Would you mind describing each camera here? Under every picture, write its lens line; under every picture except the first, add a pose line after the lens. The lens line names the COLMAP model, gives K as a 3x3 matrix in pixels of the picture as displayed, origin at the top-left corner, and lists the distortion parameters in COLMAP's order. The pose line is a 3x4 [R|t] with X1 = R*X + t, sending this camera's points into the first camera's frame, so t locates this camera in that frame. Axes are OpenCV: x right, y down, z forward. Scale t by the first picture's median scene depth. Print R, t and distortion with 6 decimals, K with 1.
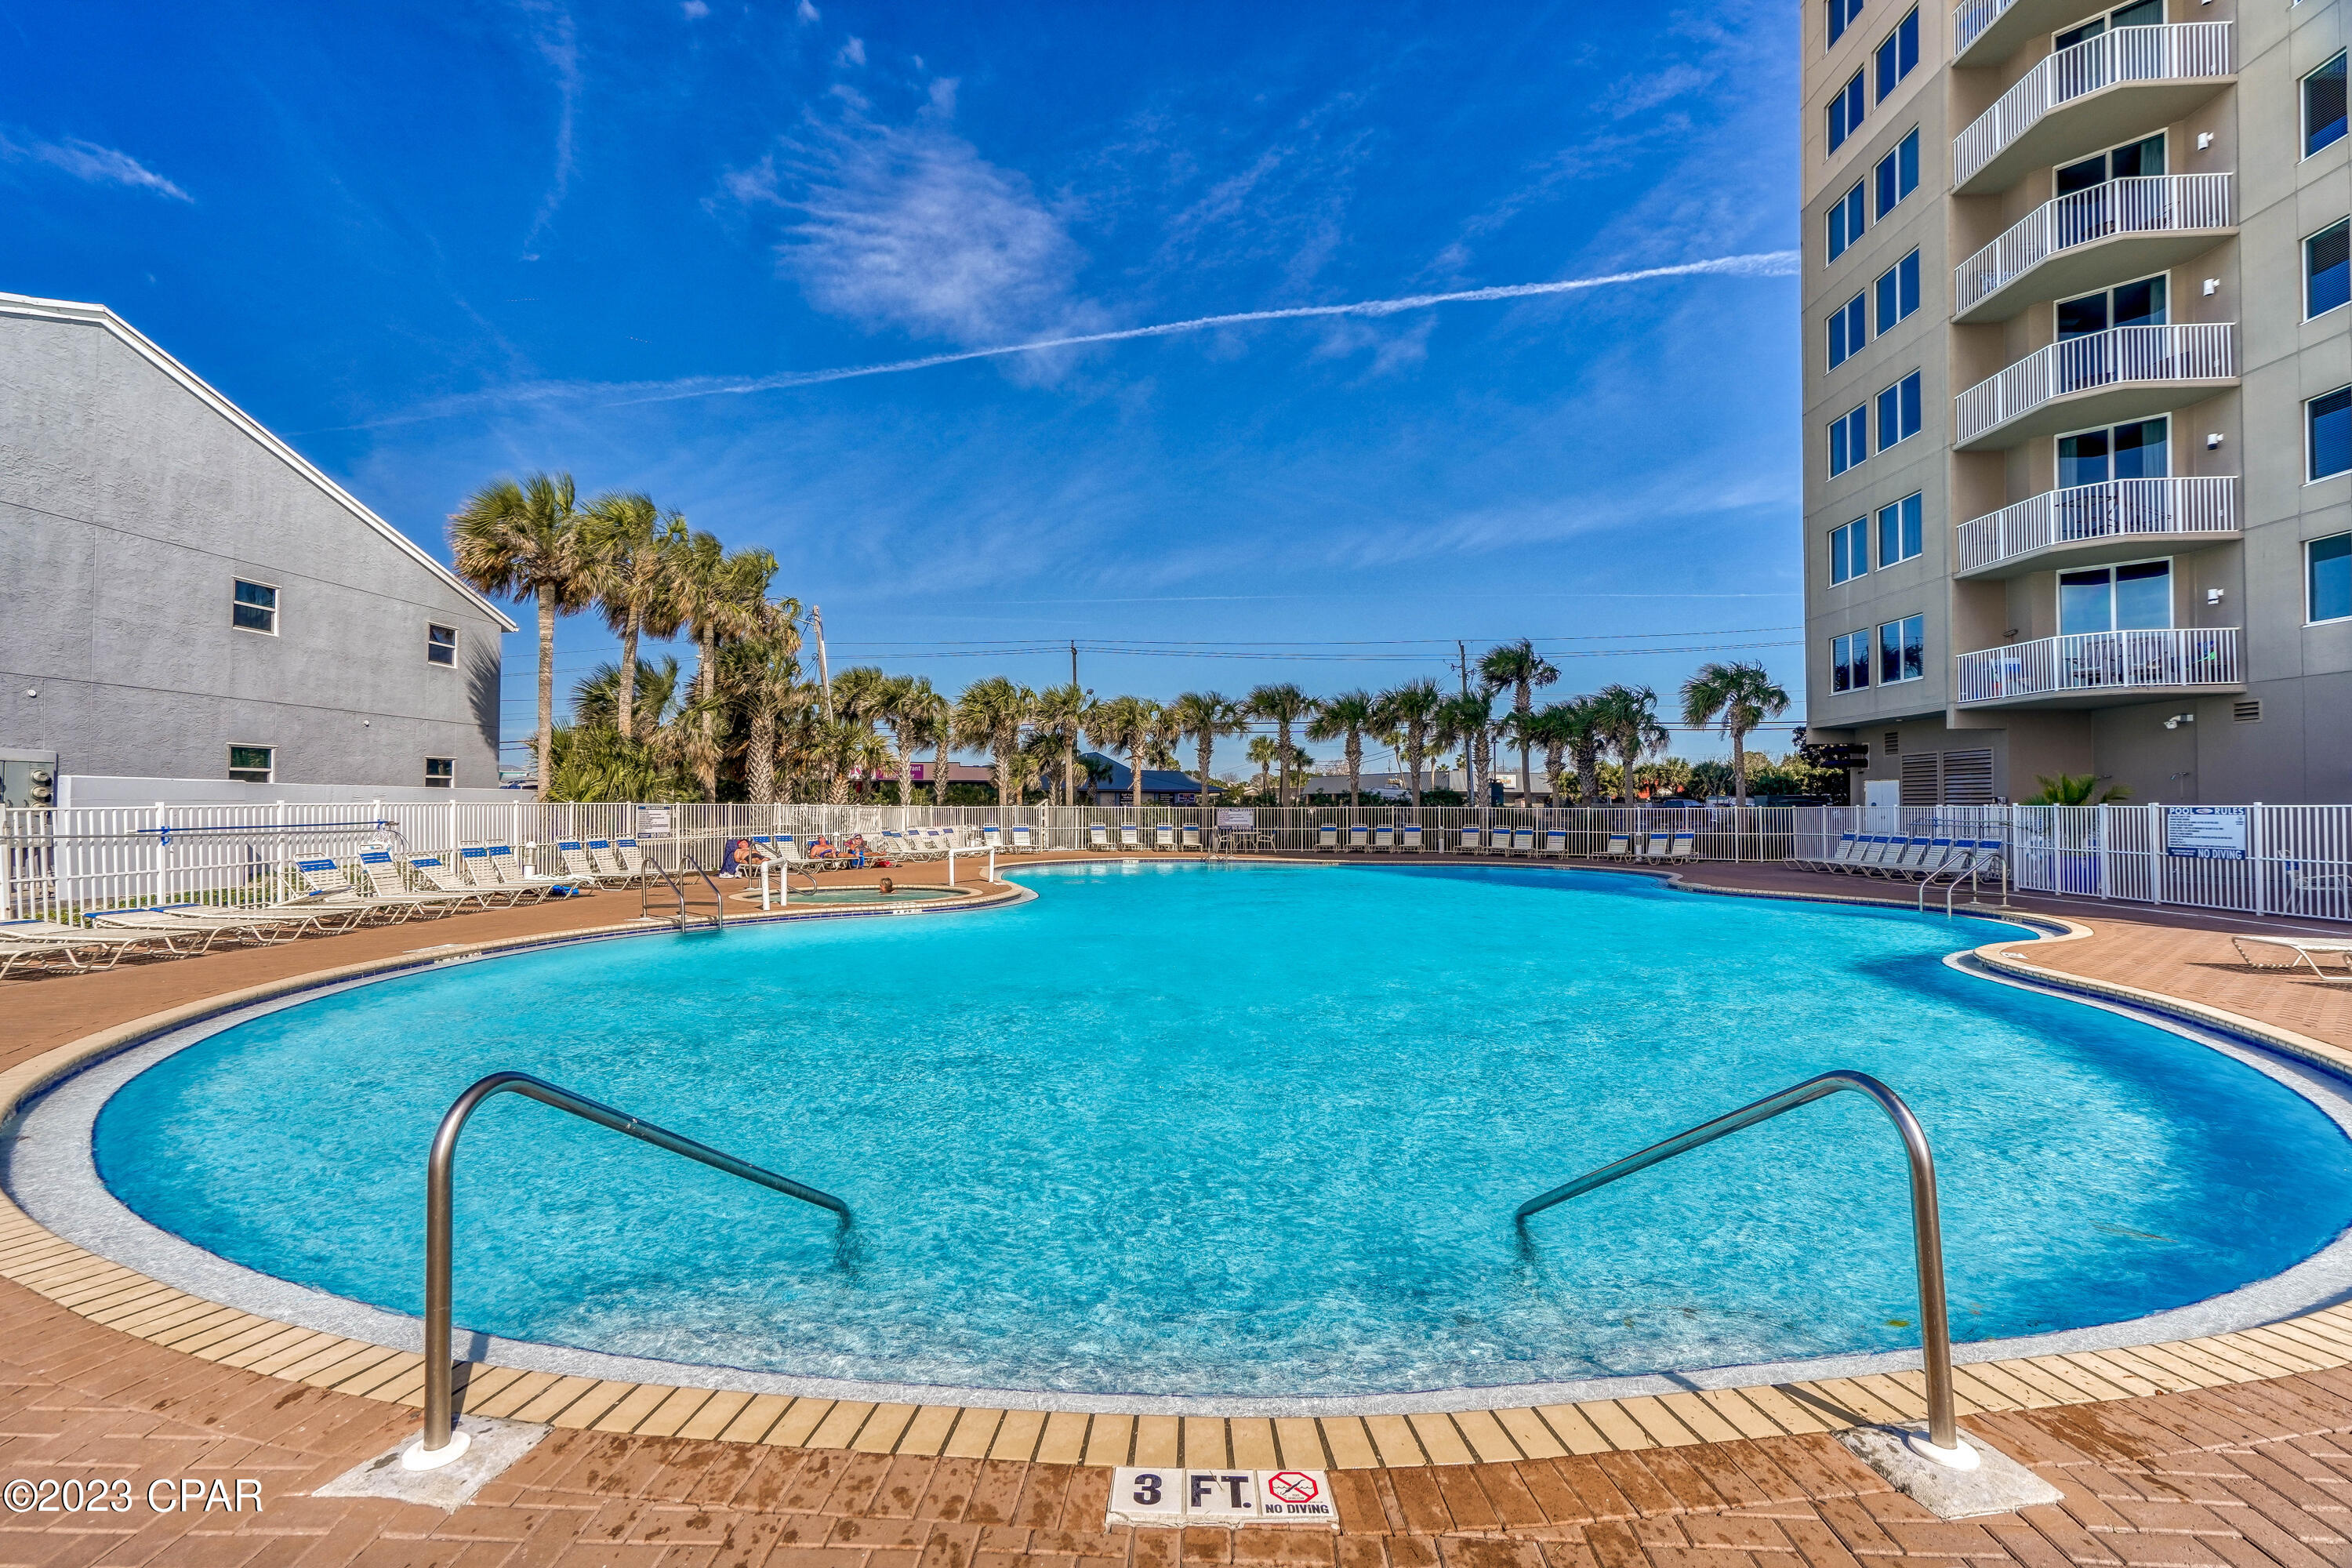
lens RADIAL K [[1082.1, 0, 1180.4], [0, 1082.1, 787.9], [0, 0, 1]] dist [-0.004272, 0.002711]
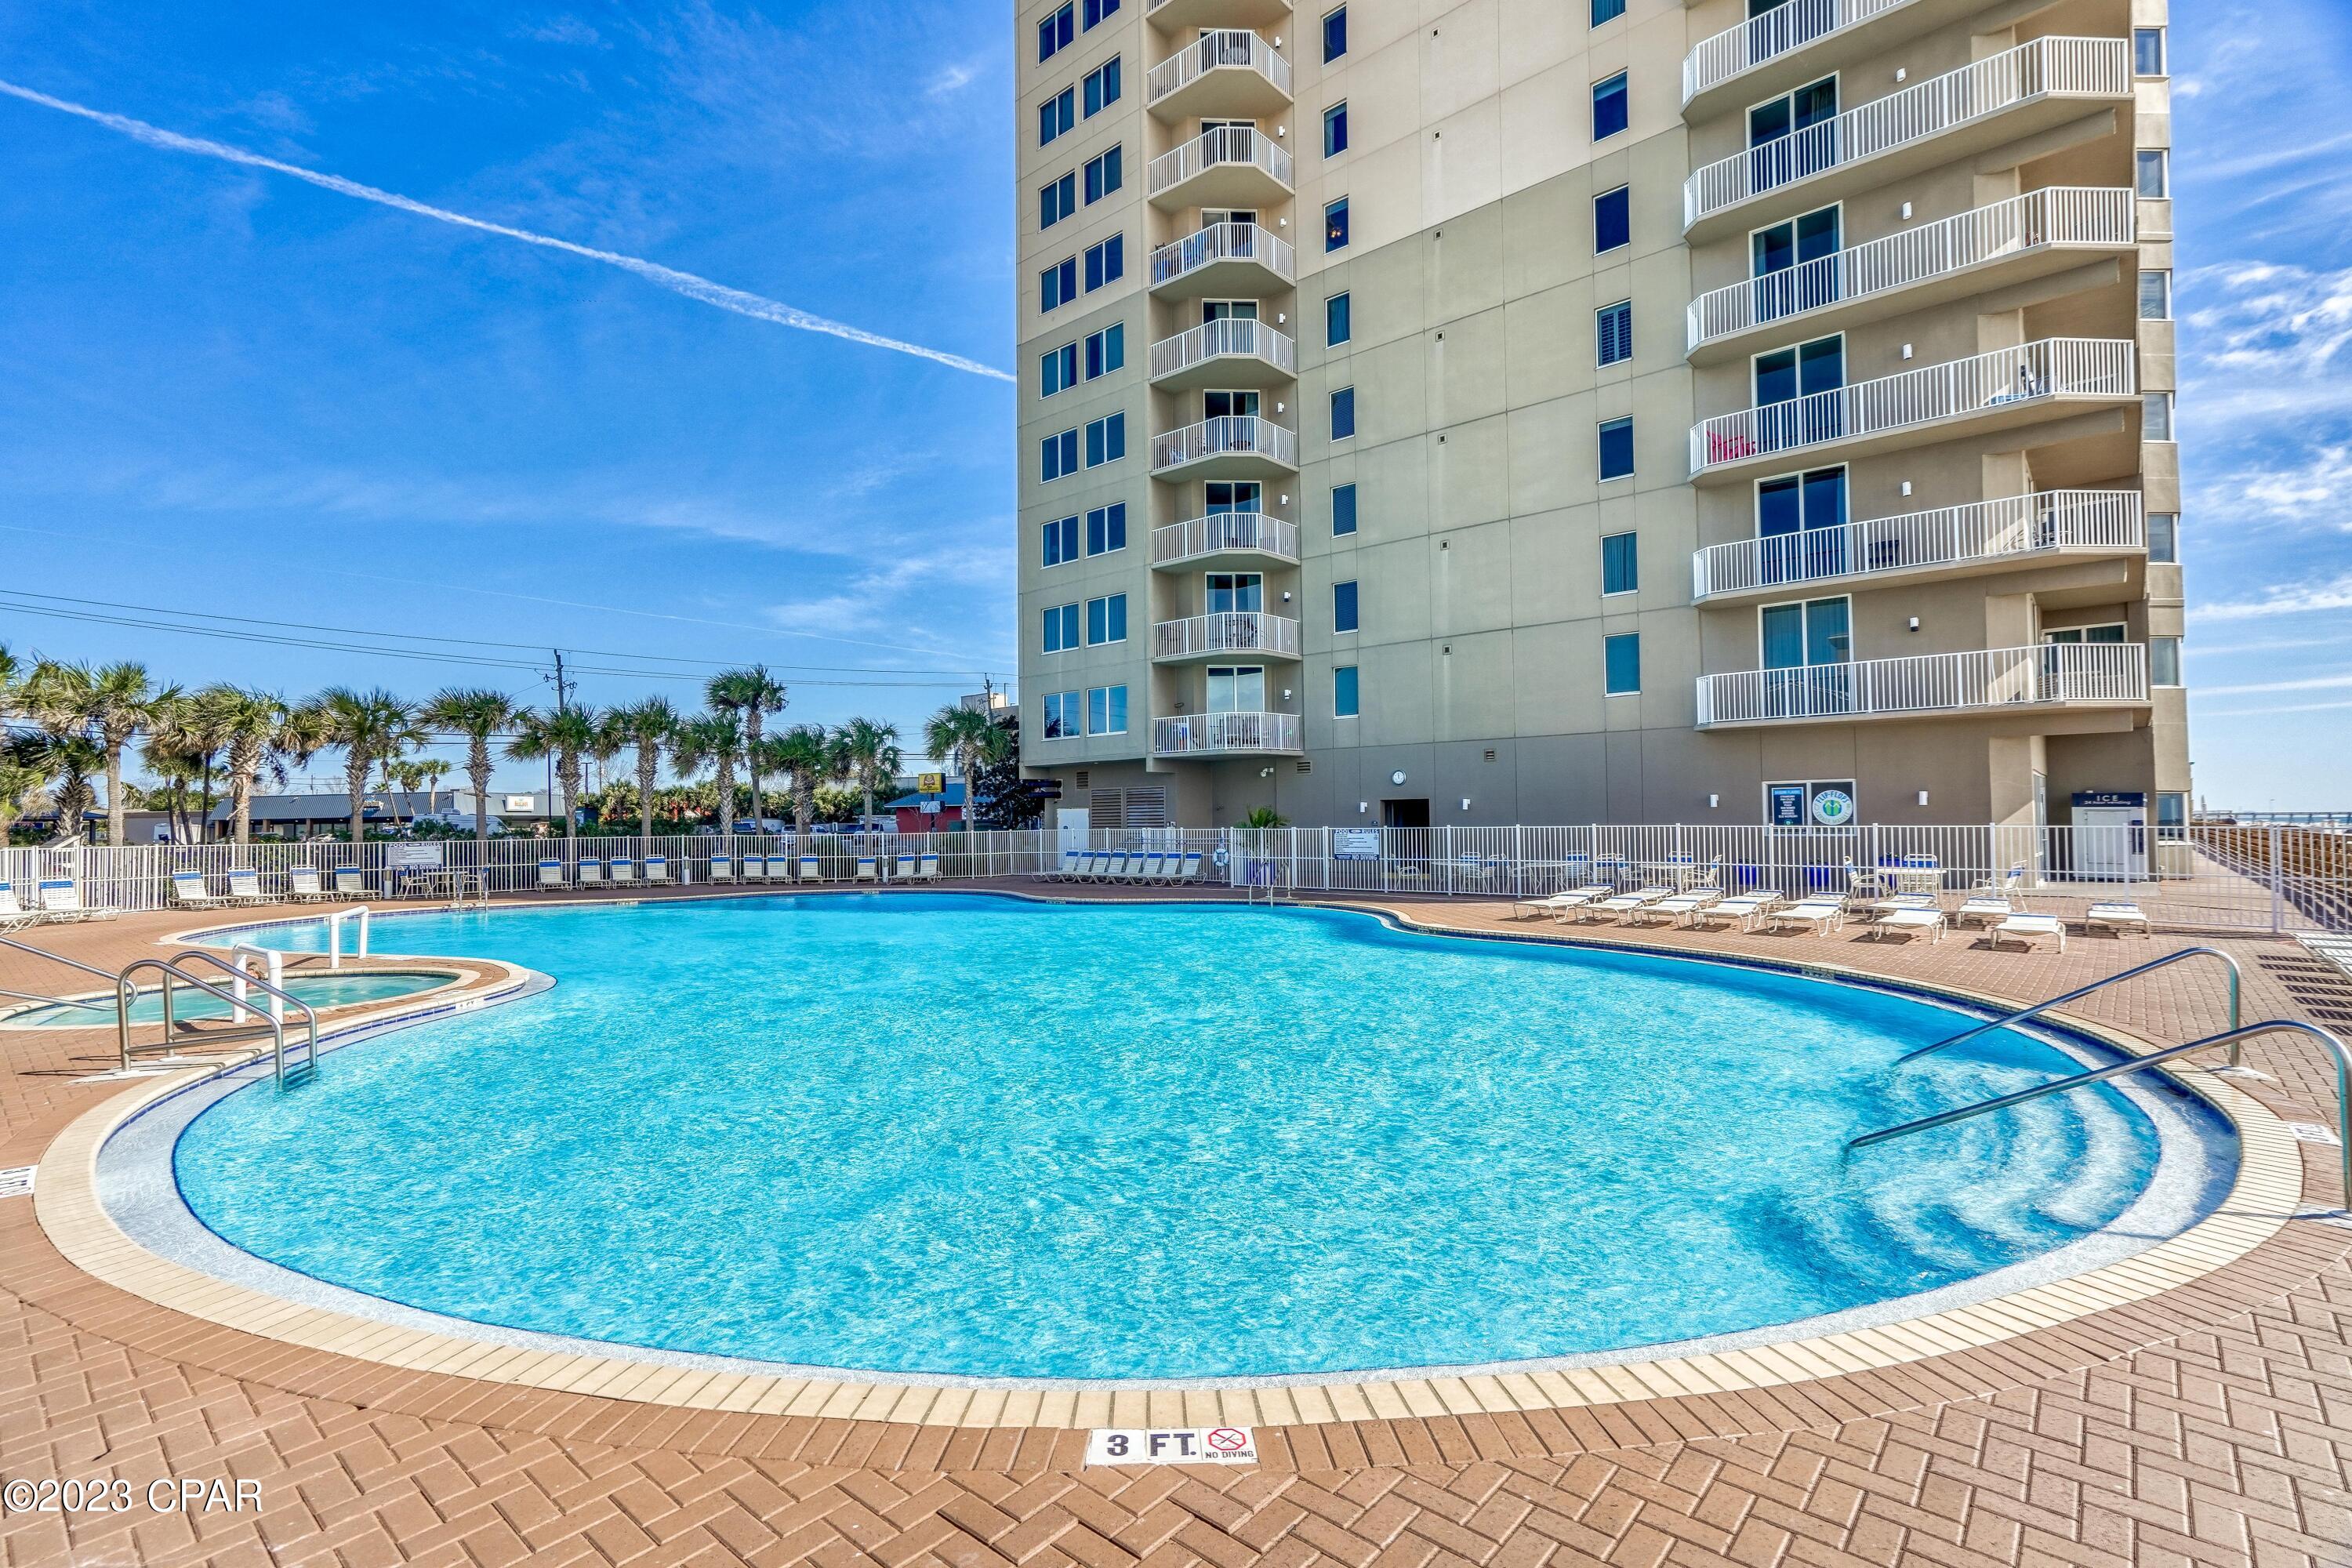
lens RADIAL K [[1082.1, 0, 1178.2], [0, 1082.1, 785.0], [0, 0, 1]] dist [-0.004272, 0.002711]
pose [[0.623231, 0.018319, 0.781823, -0.279200], [0.001270, 0.999701, -0.024436, -0.003684], [-0.782037, 0.016222, 0.623021, 0.100528]]
